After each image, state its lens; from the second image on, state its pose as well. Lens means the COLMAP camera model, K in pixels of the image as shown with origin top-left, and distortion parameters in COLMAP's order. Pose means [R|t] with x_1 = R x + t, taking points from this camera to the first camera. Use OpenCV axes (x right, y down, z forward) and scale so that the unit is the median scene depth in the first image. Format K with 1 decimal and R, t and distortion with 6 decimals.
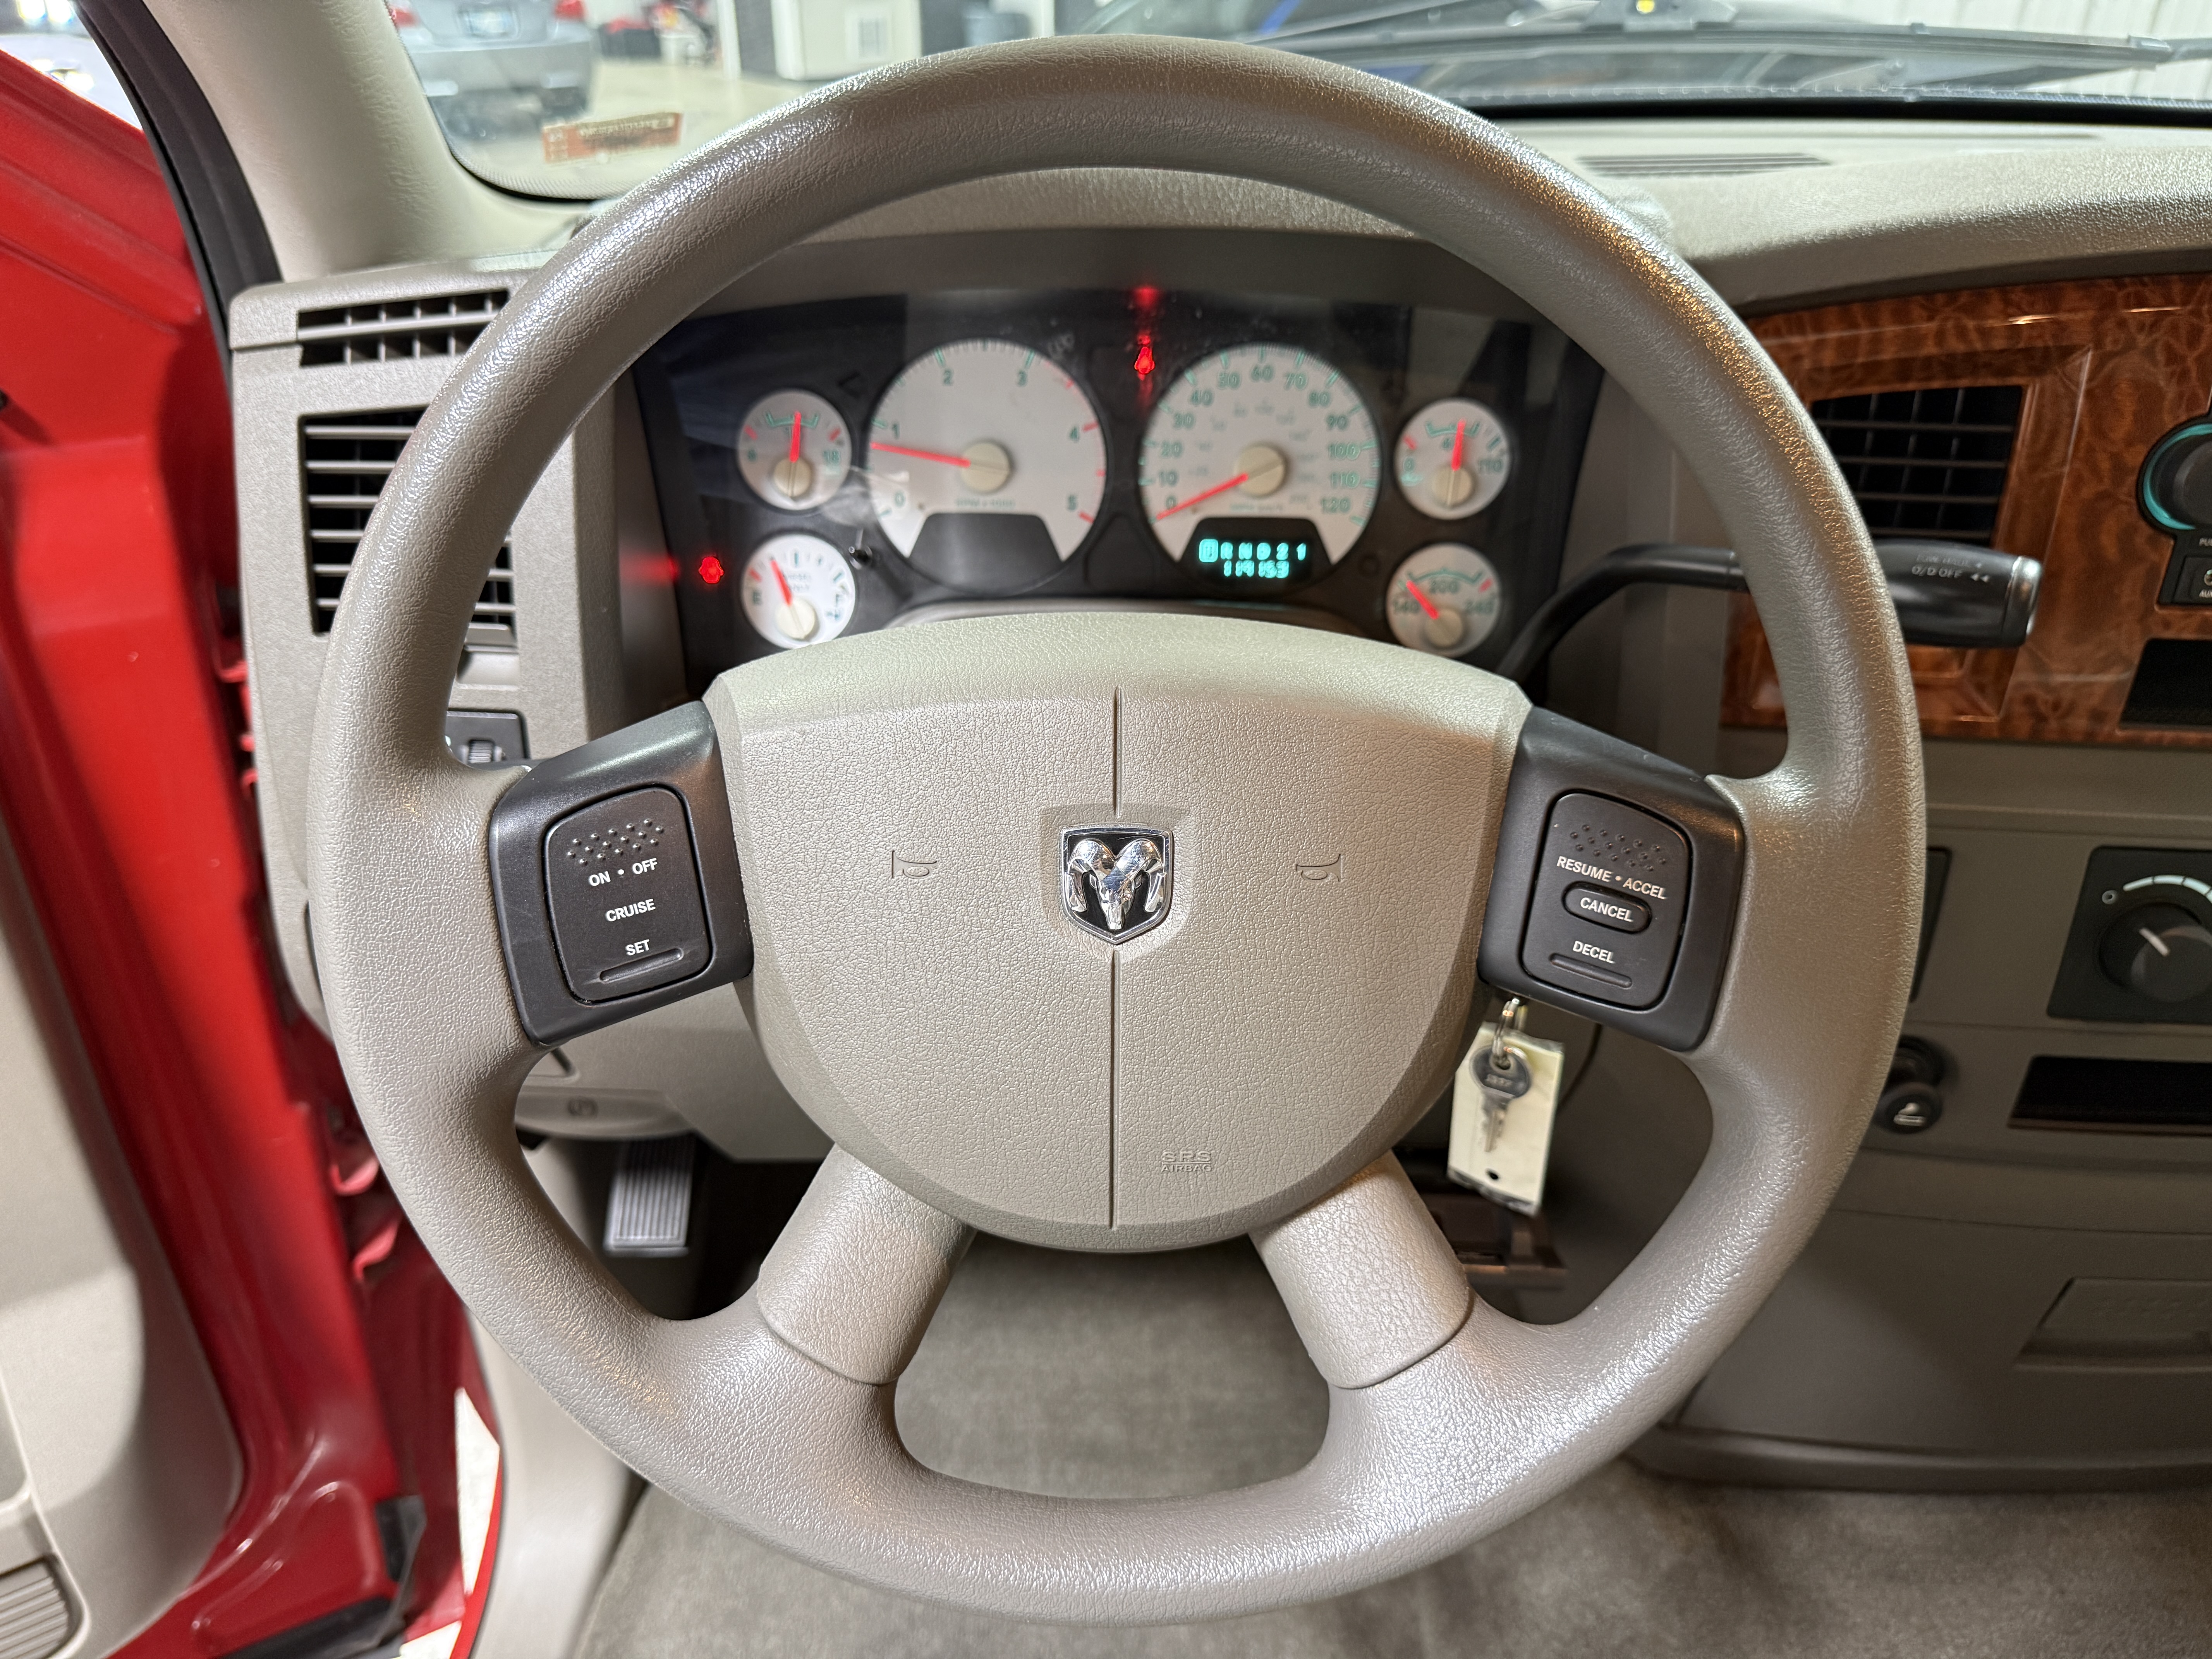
lens RADIAL K [[1591.6, 0, 1000.6], [0, 1591.6, 841.7], [0, 0, 1]] dist [0.028150, -0.034387]
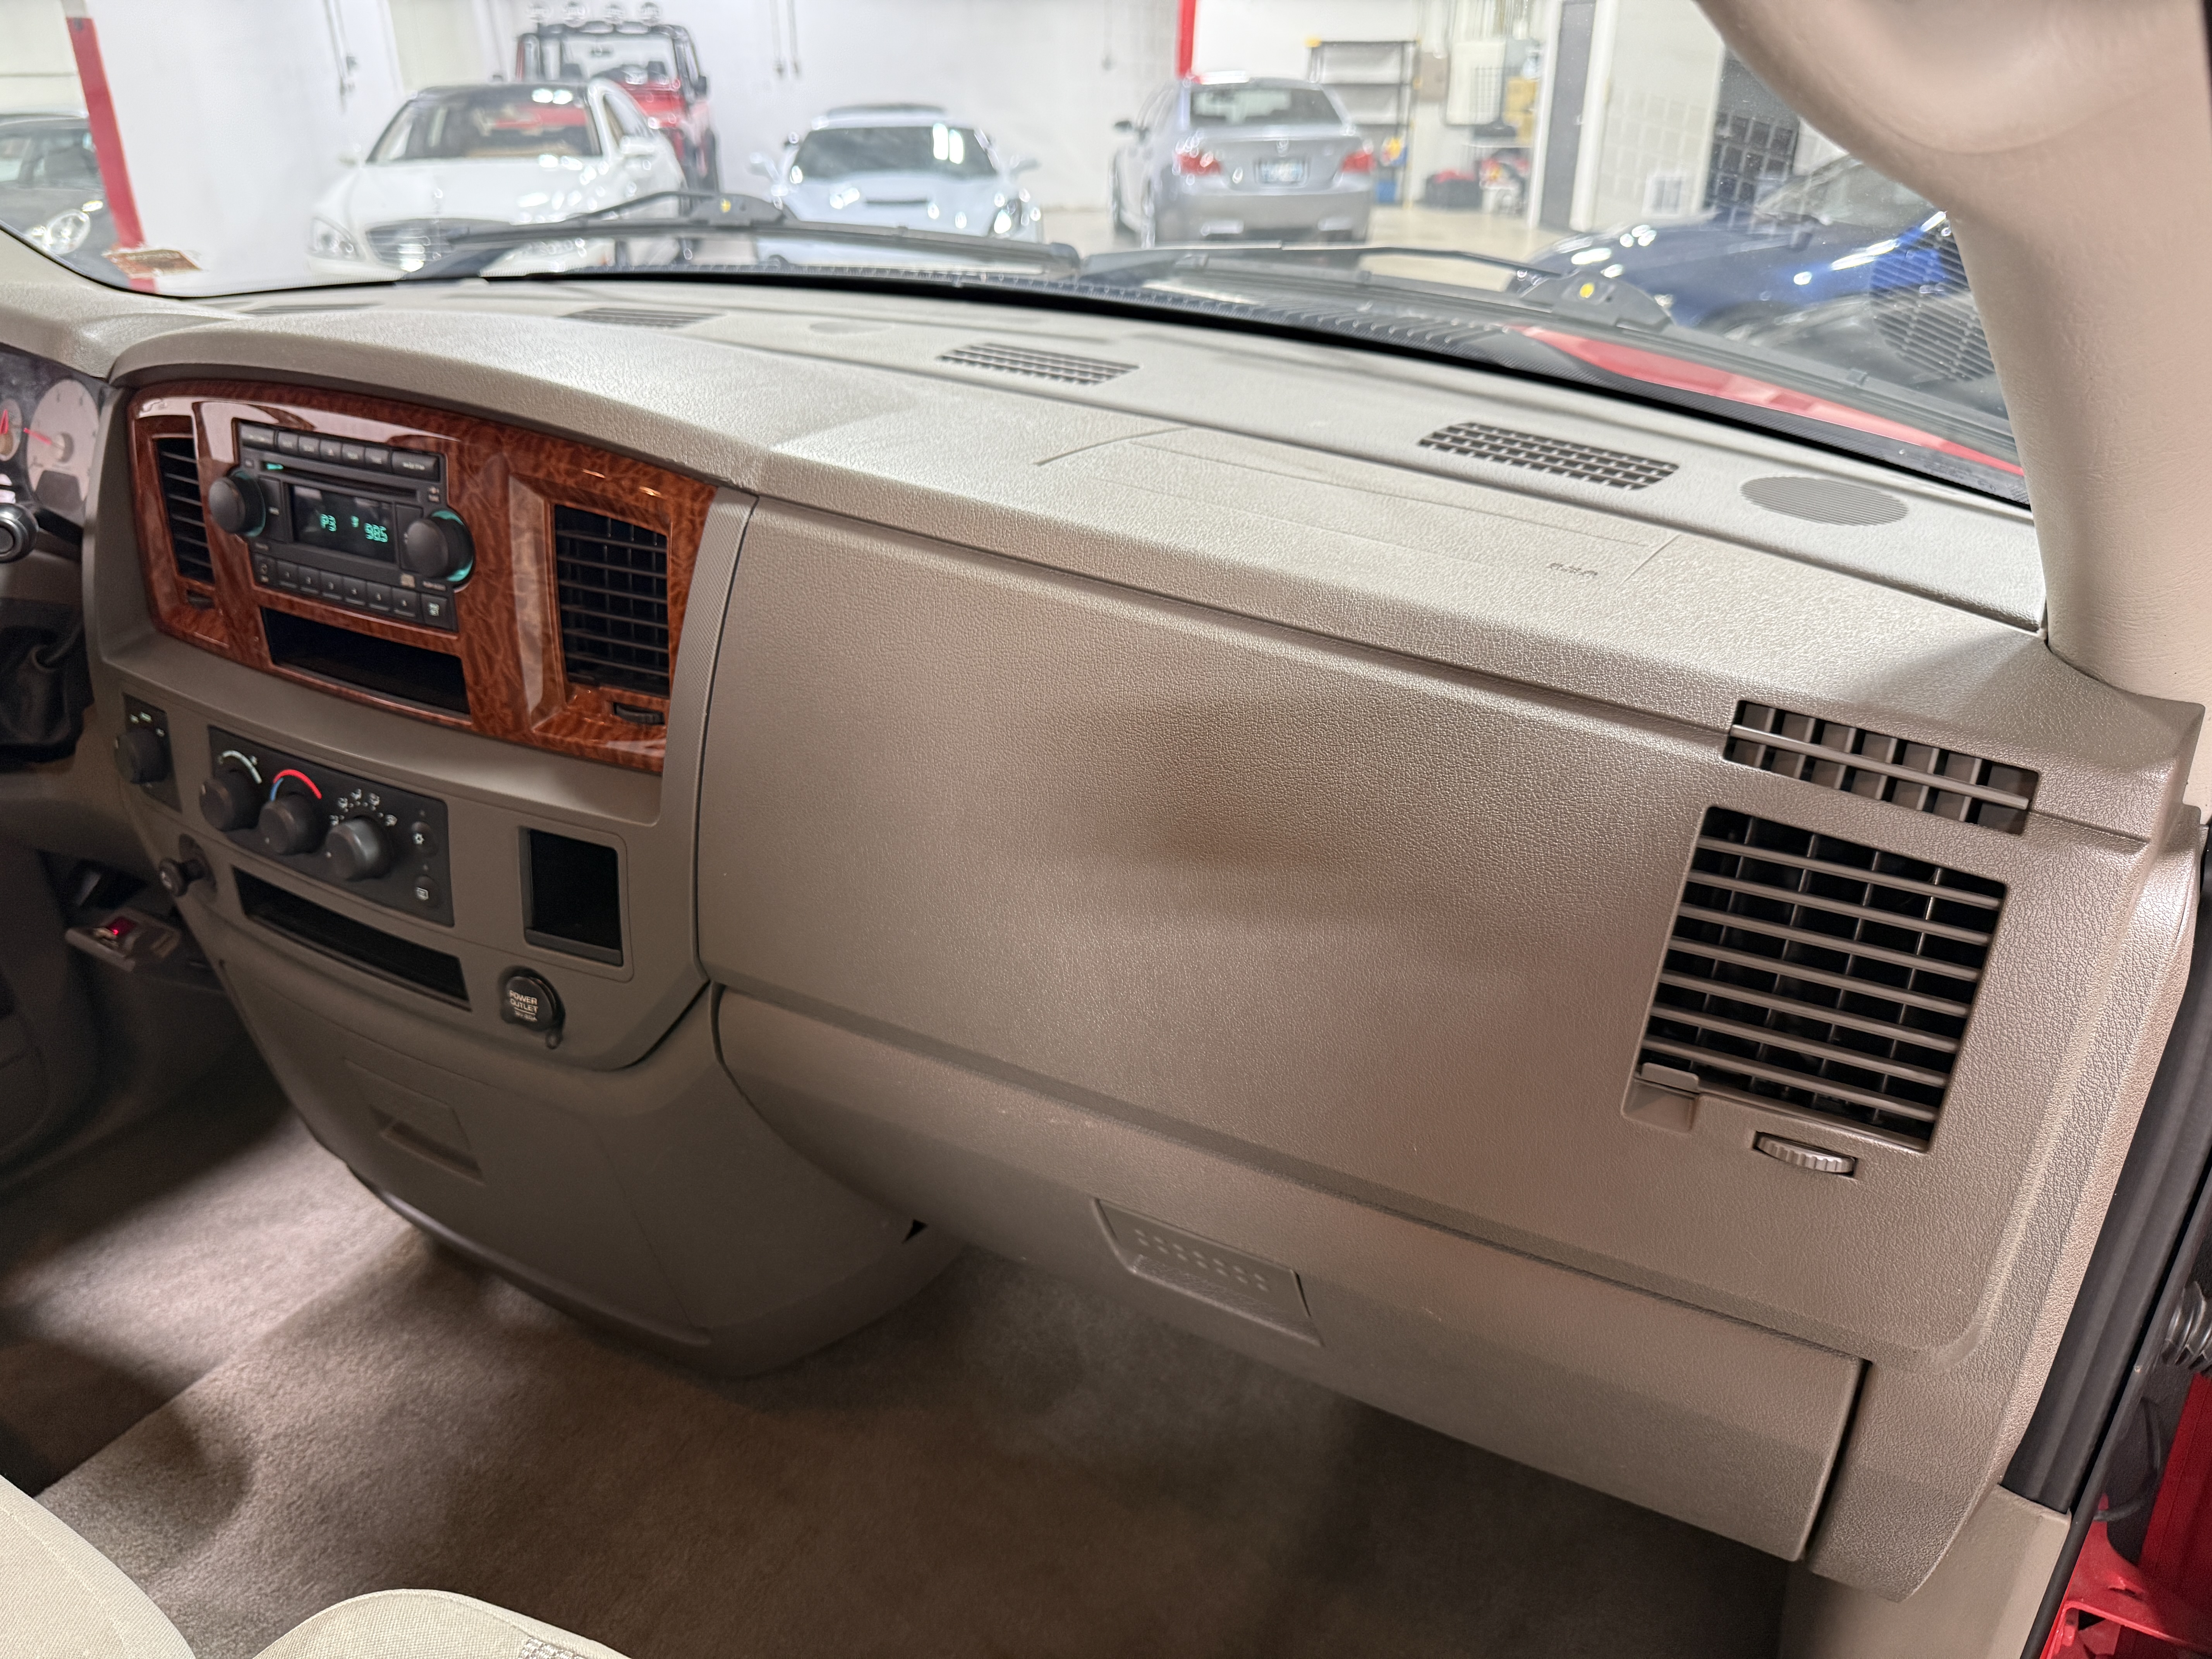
lens RADIAL K [[1591.6, 0, 1104.1], [0, 1591.6, 839.9], [0, 0, 1]] dist [0.028150, -0.034387]
pose [[0.867090, 0.211124, -0.451201, 2.146303], [-0.244613, 0.969481, -0.016447, -0.075978], [0.433958, 0.124631, 0.892271, -0.021274]]
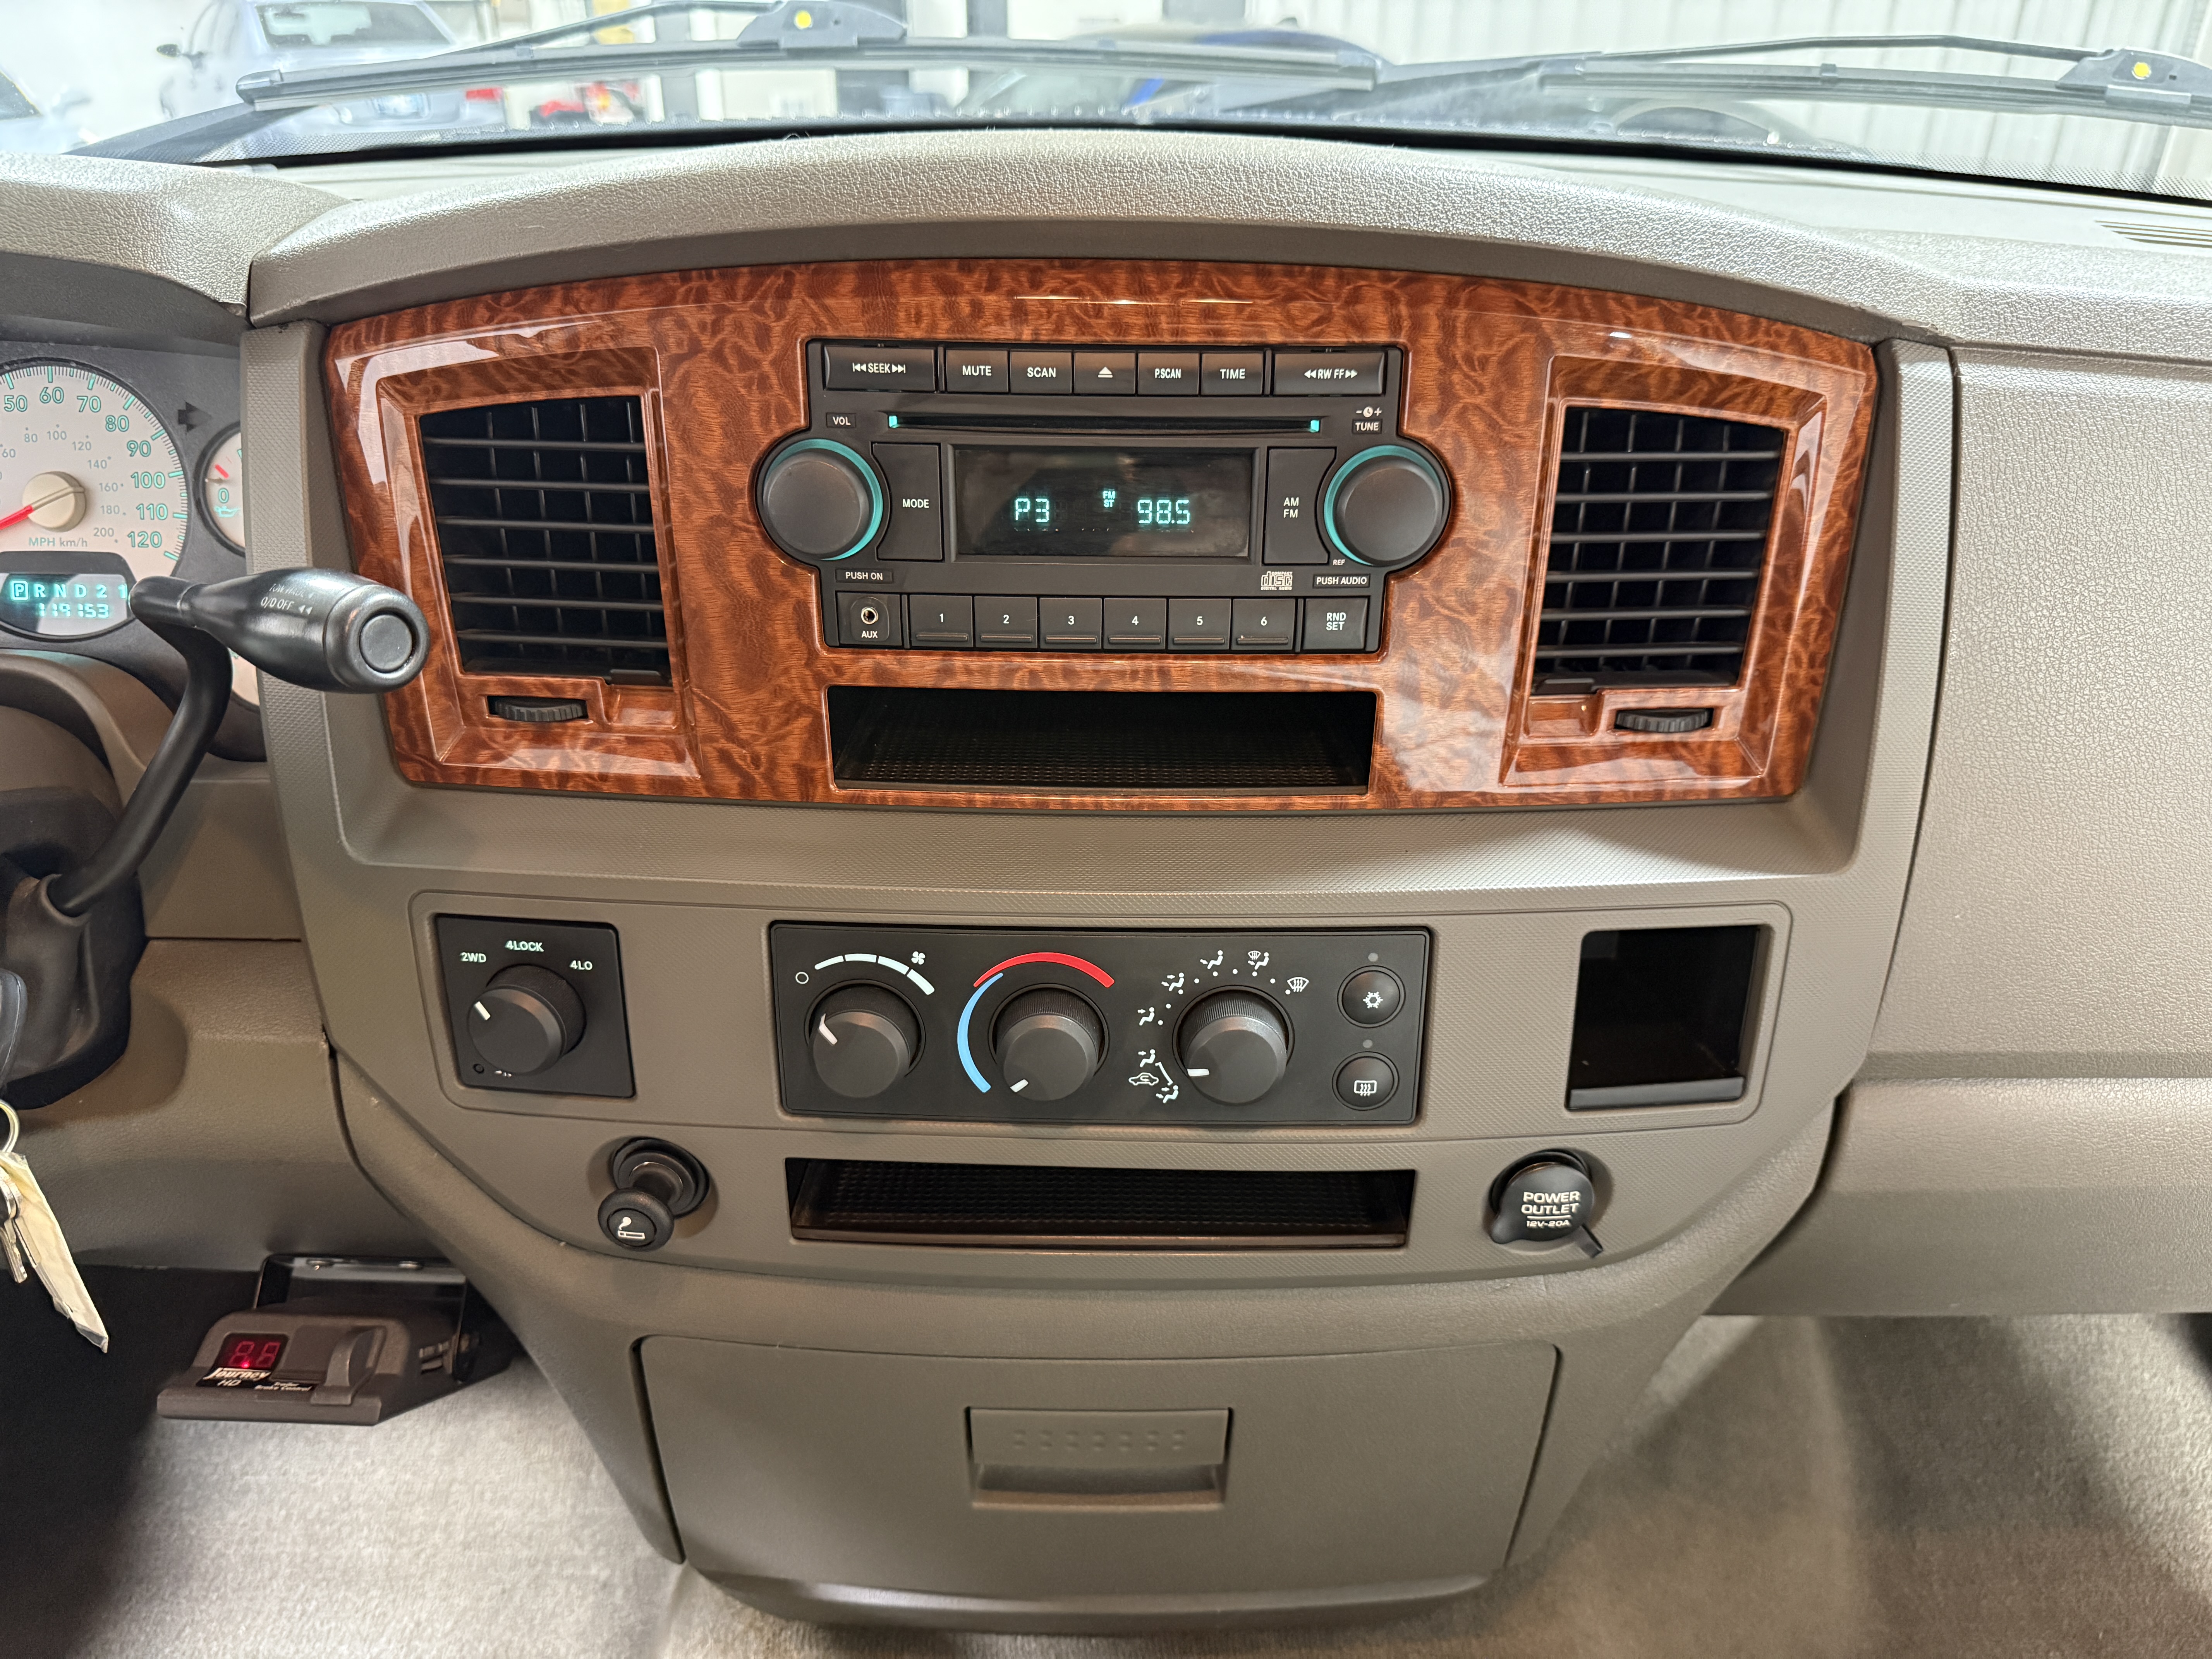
lens RADIAL K [[1591.6, 0, 1130.7], [0, 1591.6, 874.9], [0, 0, 1]] dist [0.028150, -0.034387]
pose [[0.999973, -0.005302, -0.005097, 0.865896], [0.005215, 0.999842, -0.016997, -0.006339], [0.005187, 0.016970, 0.999843, 0.122734]]
